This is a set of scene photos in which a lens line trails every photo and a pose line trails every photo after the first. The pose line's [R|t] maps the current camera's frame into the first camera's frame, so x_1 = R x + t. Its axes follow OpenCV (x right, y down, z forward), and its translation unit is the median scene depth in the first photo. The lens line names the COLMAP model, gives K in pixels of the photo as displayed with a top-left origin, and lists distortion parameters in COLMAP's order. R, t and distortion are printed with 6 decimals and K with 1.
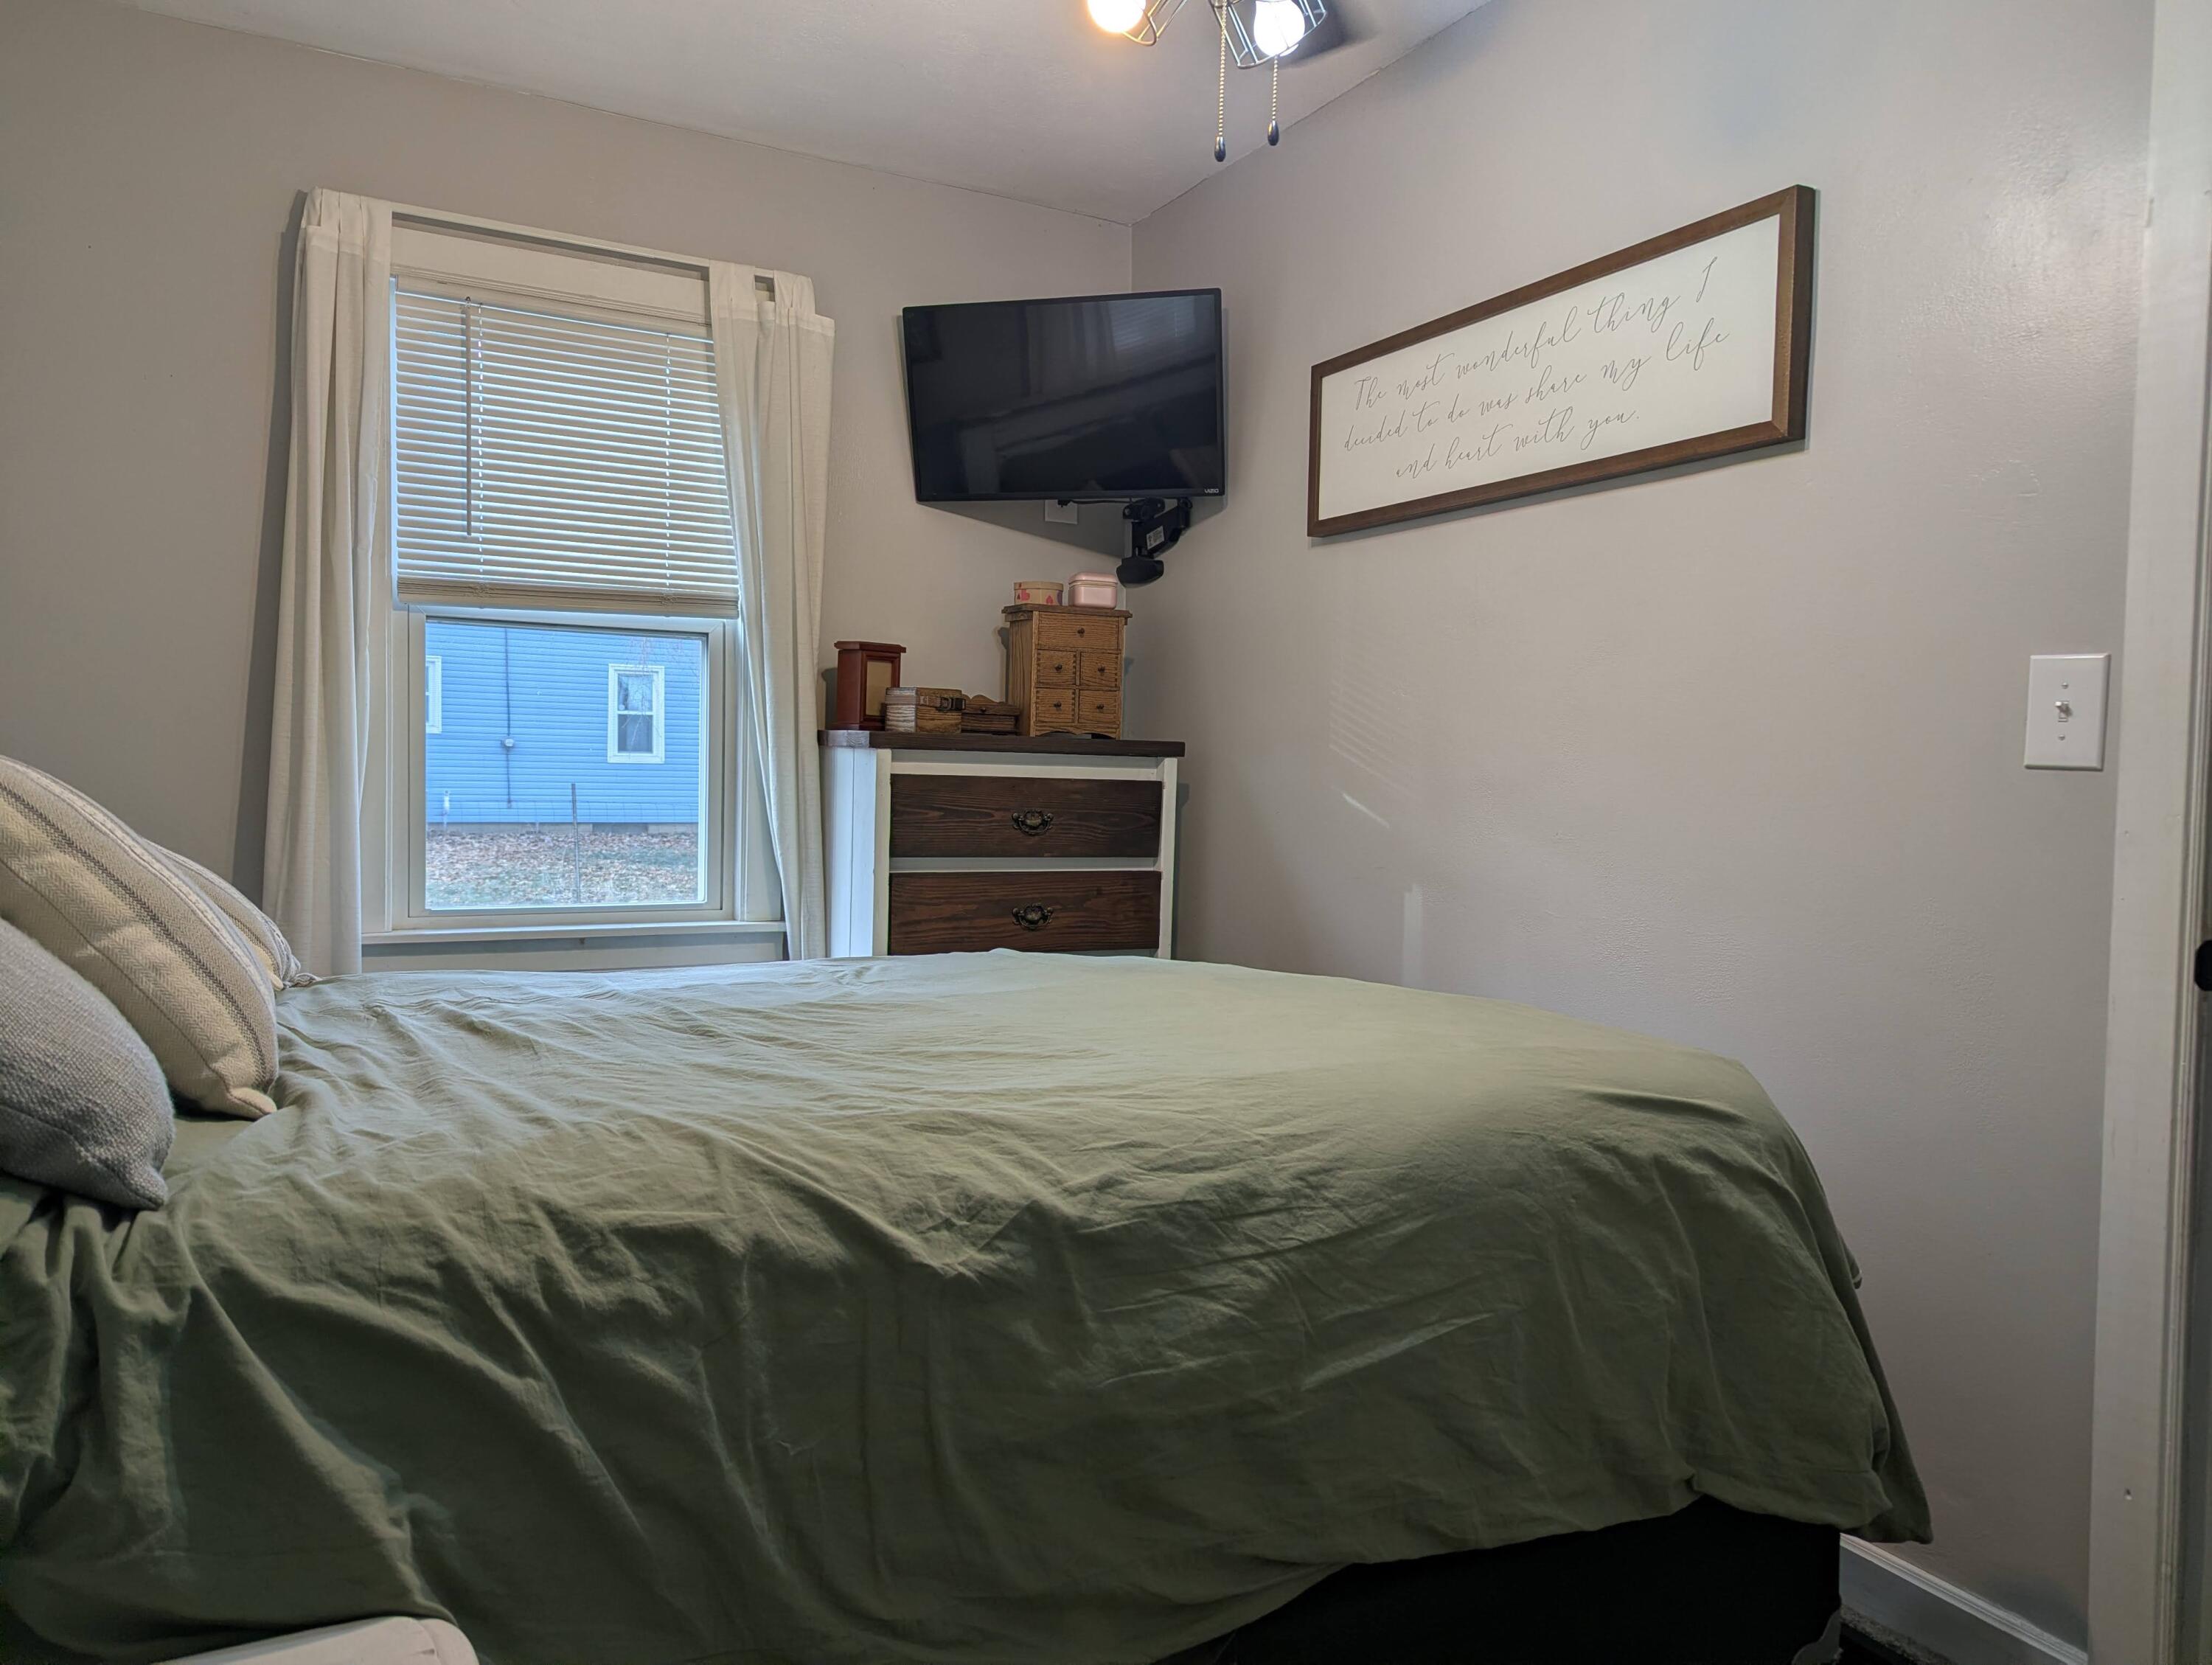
lens RADIAL K [[1553.4, 0, 1106.0], [0, 1553.4, 832.5], [0, 0, 1]] dist [0.072335, -0.060540]
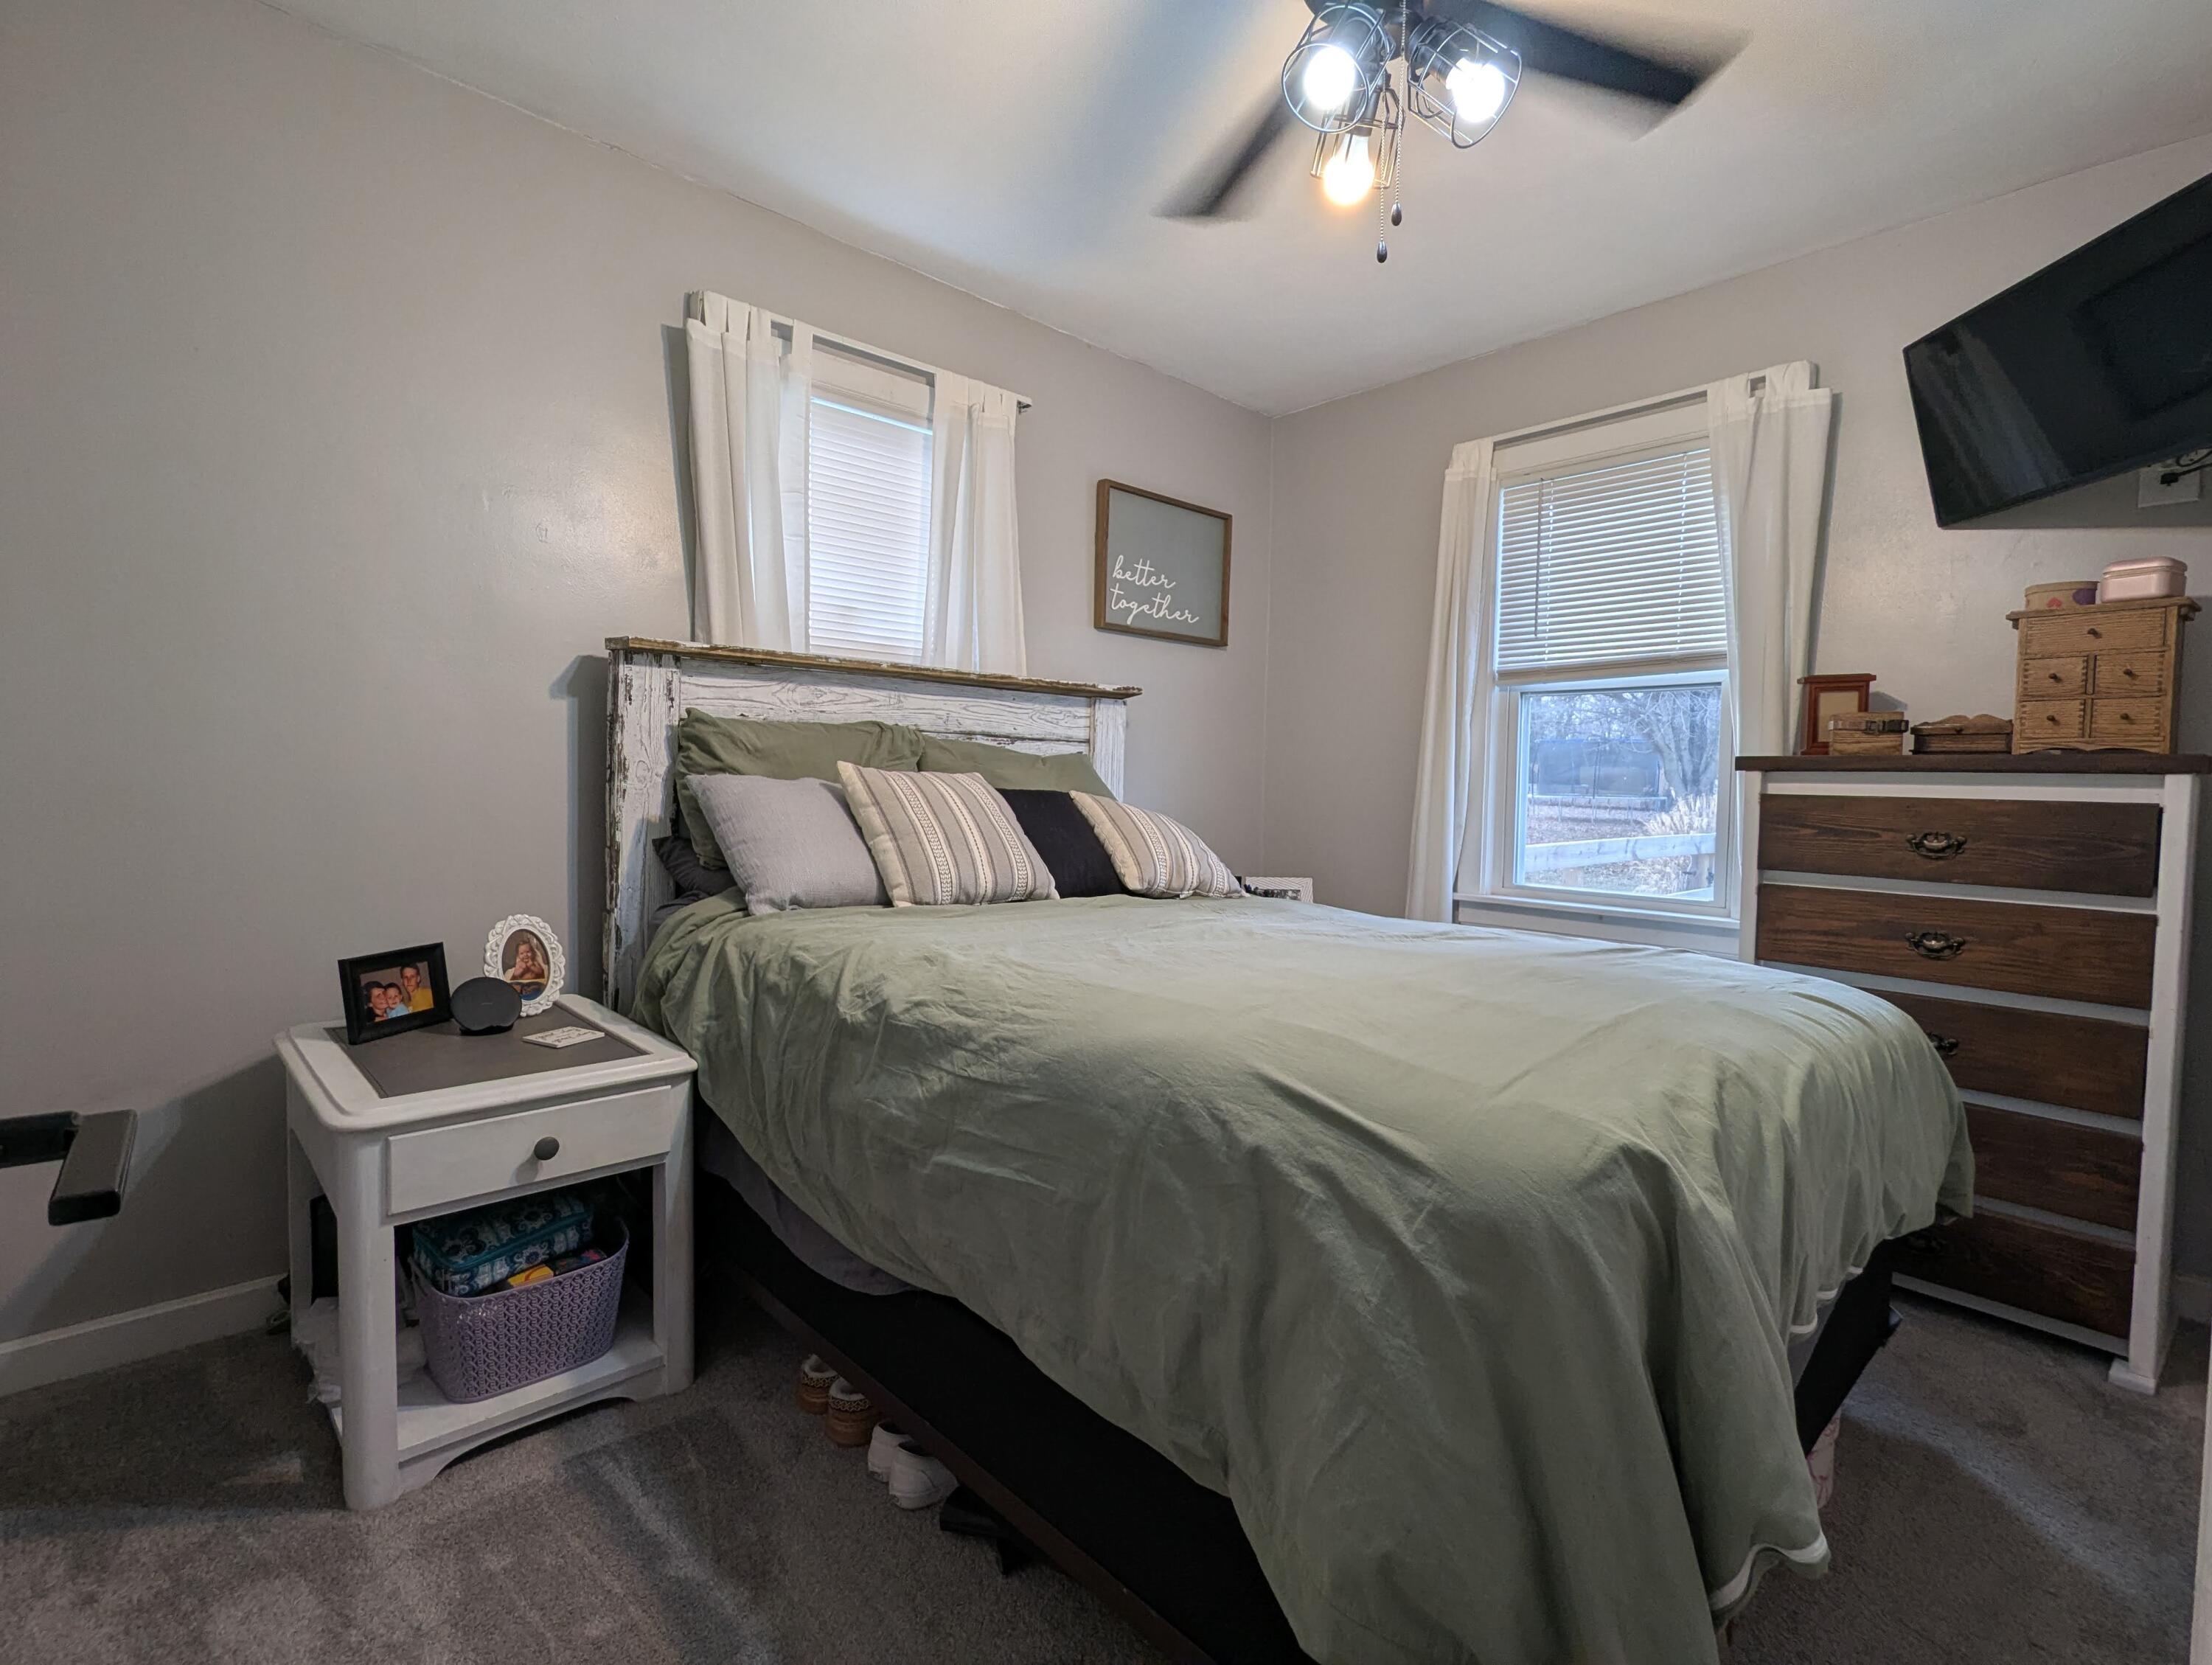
lens RADIAL K [[1053.1, 0, 1106.0], [0, 1053.1, 832.5], [0, 0, 1]] dist [0.010513, -0.000144]
pose [[0.243655, 0.031827, -0.969340, 0.470964], [-0.053970, 0.998358, 0.019214, 0.000656], [0.968359, 0.047634, 0.244972, 0.359976]]
